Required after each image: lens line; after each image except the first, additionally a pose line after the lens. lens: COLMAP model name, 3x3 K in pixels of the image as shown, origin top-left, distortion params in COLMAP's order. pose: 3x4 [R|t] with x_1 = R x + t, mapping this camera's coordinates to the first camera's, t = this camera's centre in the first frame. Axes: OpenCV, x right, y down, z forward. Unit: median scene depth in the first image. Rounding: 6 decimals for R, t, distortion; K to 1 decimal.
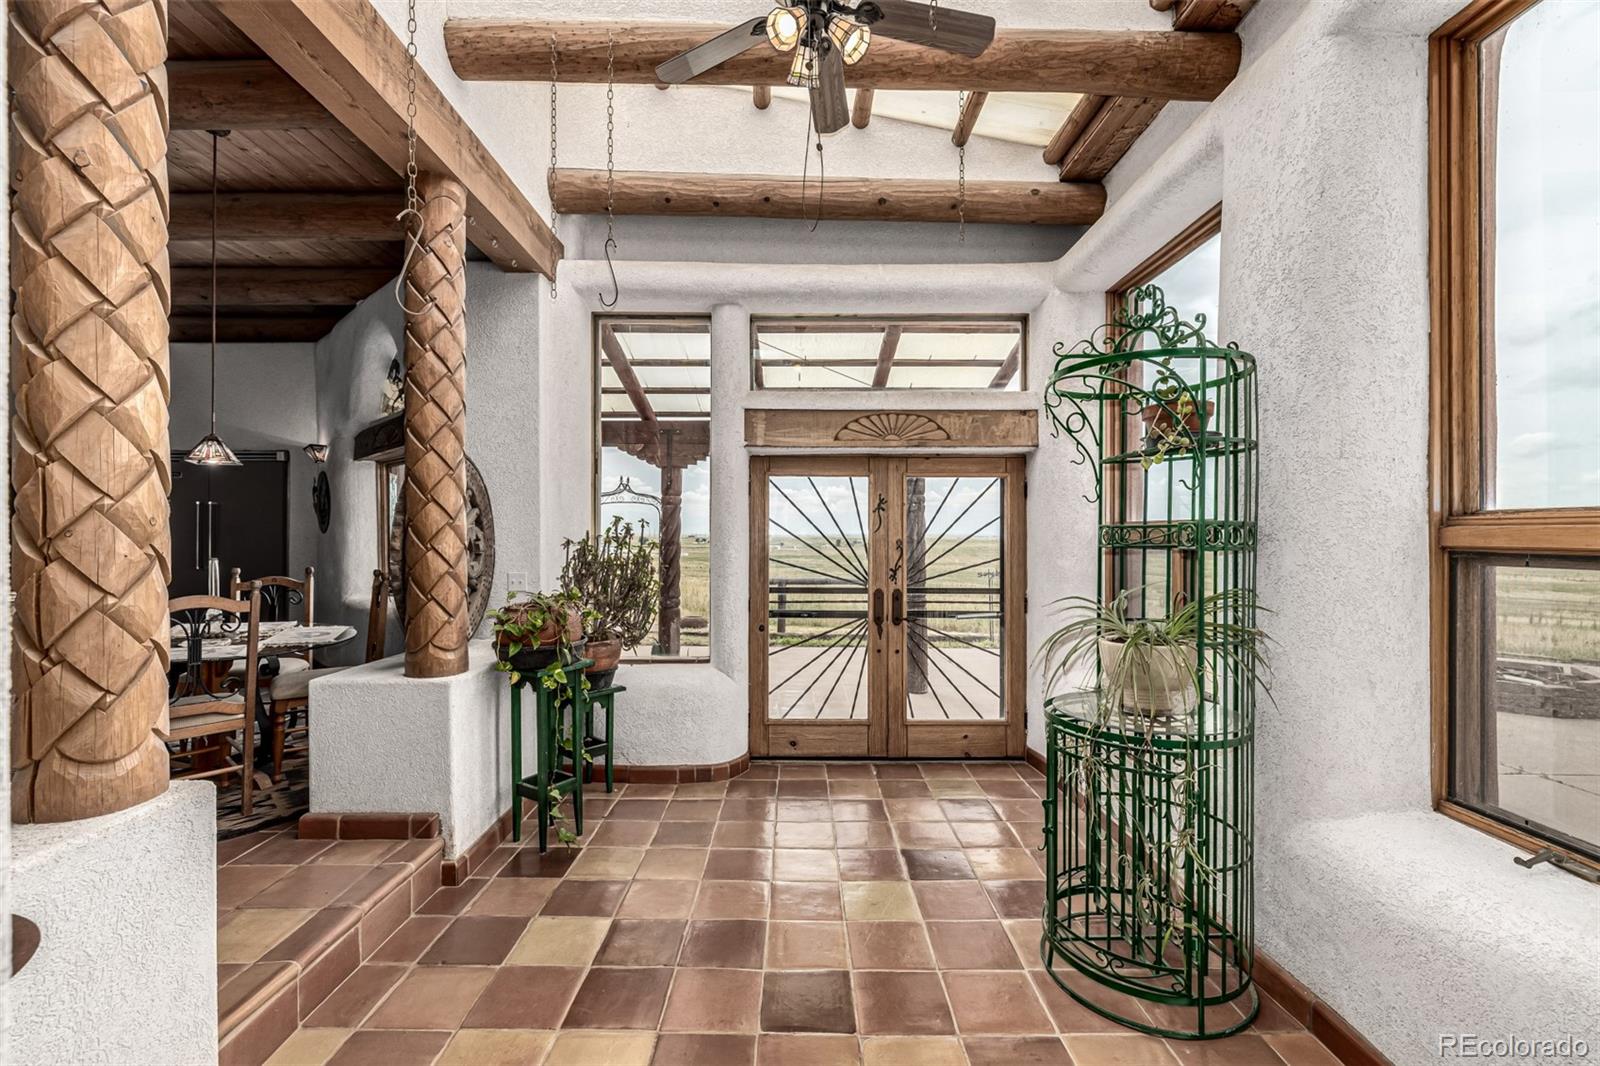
lens RADIAL K [[673.0, 0, 798.6], [0, 673.0, 538.3], [0, 0, 1]] dist [0.000444, 0.000077]
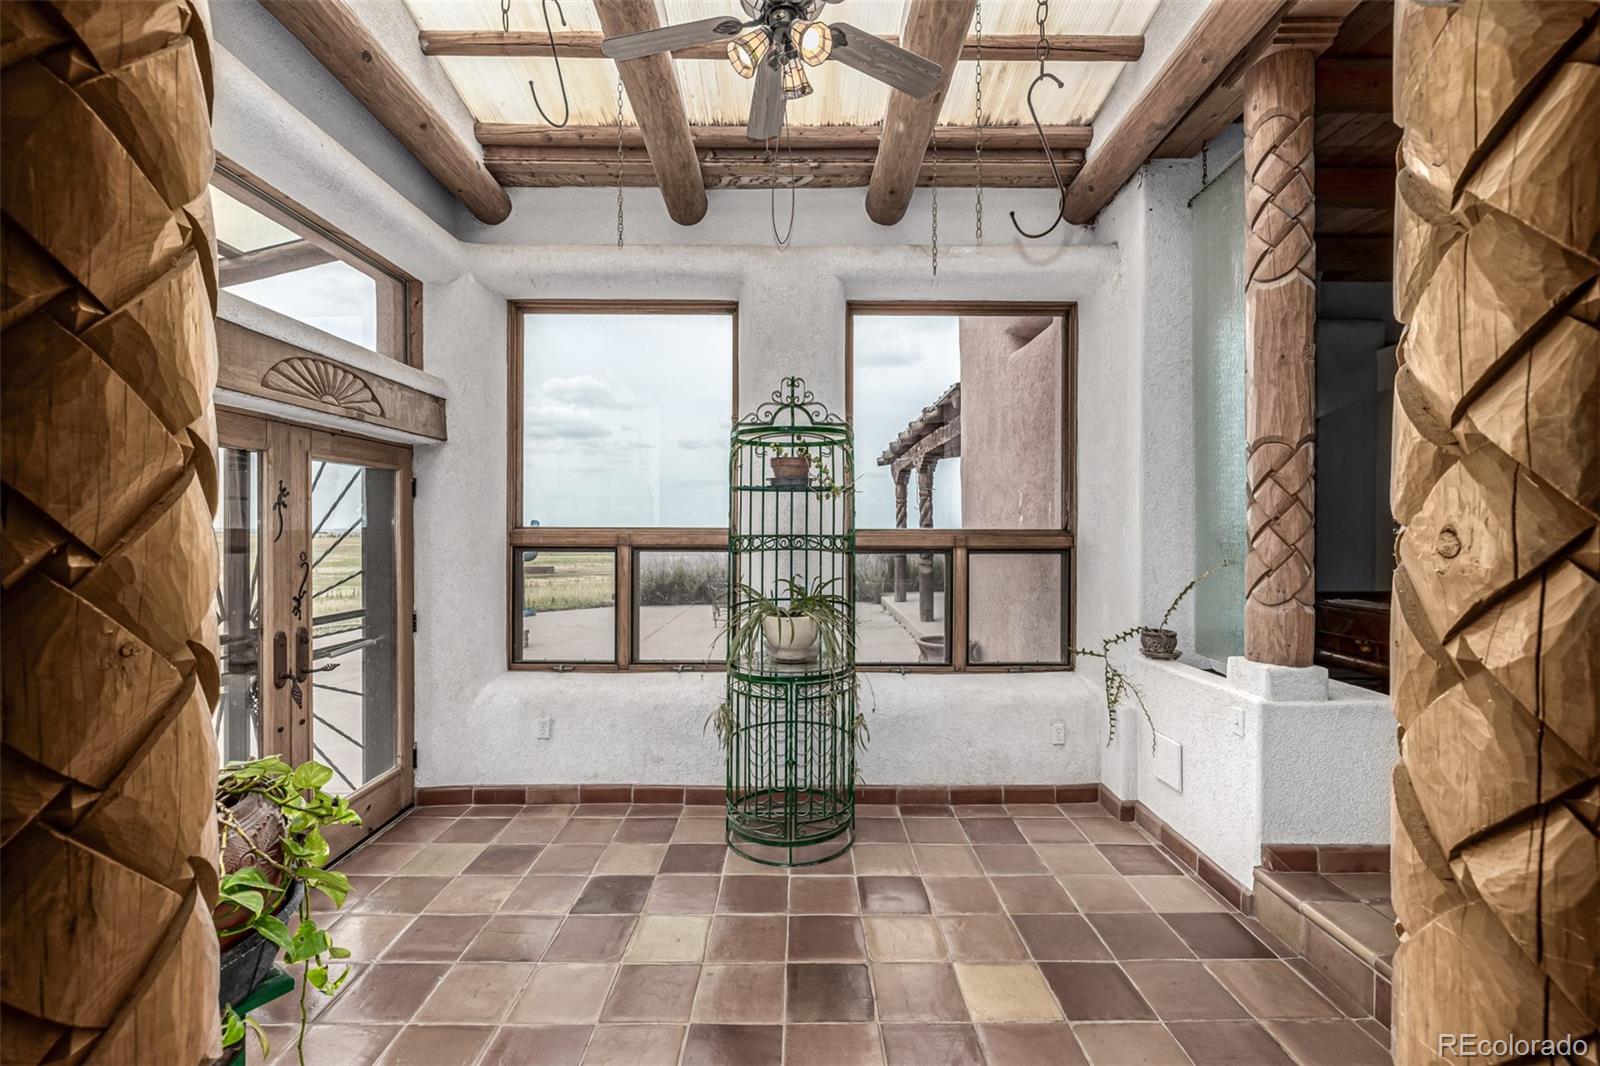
lens RADIAL K [[673.0, 0, 800.2], [0, 673.0, 529.6], [0, 0, 1]] dist [0.000444, 0.000077]
pose [[-0.005257, -0.005609, 0.999970, -0.533525], [-0.000622, 0.999984, 0.005606, -0.024586], [-0.999986, -0.000593, -0.005261, 0.535760]]
